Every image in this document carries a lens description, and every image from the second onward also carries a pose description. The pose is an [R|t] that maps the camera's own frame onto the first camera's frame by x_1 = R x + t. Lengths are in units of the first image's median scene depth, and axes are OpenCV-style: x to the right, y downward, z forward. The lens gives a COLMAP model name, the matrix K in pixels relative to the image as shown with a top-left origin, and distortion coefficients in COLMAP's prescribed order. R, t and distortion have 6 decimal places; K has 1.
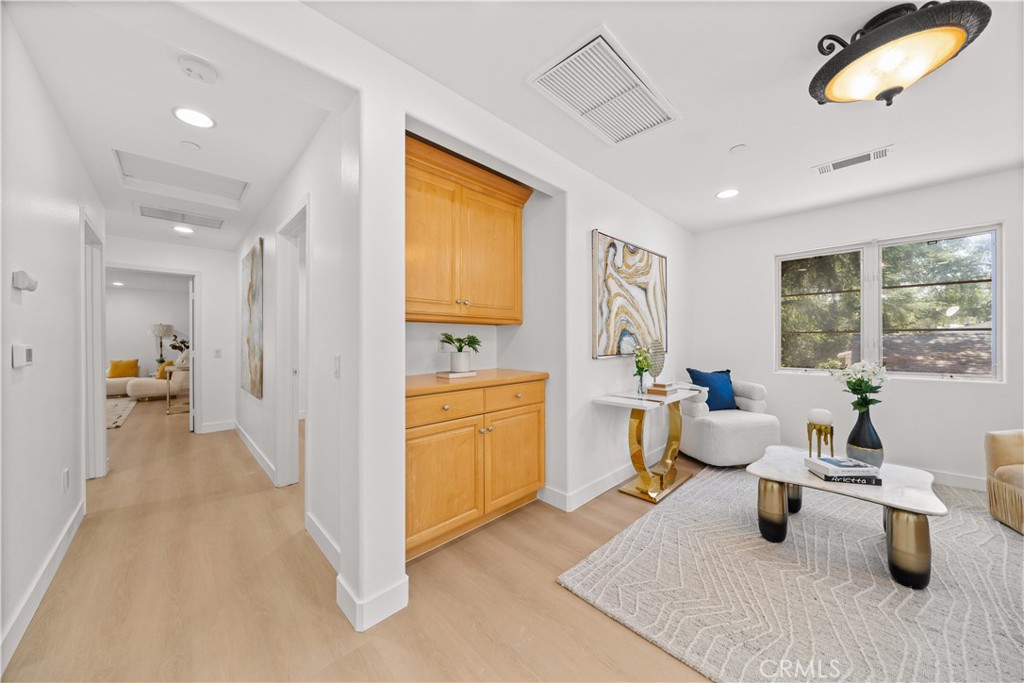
lens RADIAL K [[353.7, 0, 509.8], [0, 353.7, 342.2], [0, 0, 1]] dist [-0.003001, 0.000188]
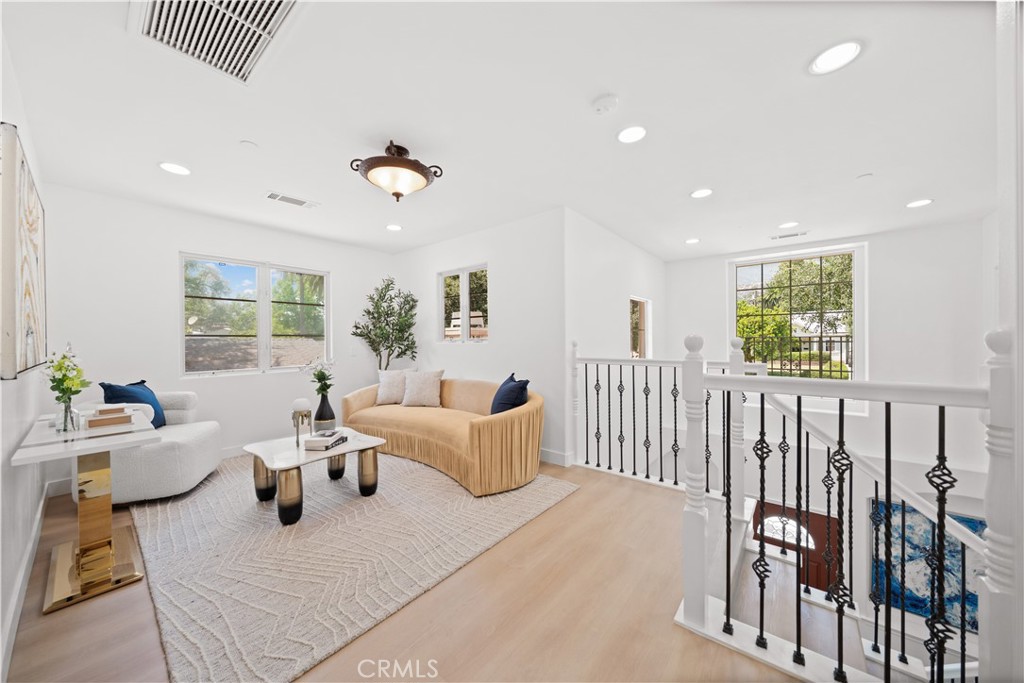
lens RADIAL K [[353.7, 0, 509.1], [0, 353.7, 341.4], [0, 0, 1]] dist [-0.003001, 0.000188]
pose [[-0.113490, 0.002582, 0.993536, -0.388029], [0.012444, 0.999922, -0.001177, 0.002110], [-0.993461, 0.012230, -0.113513, 0.392724]]
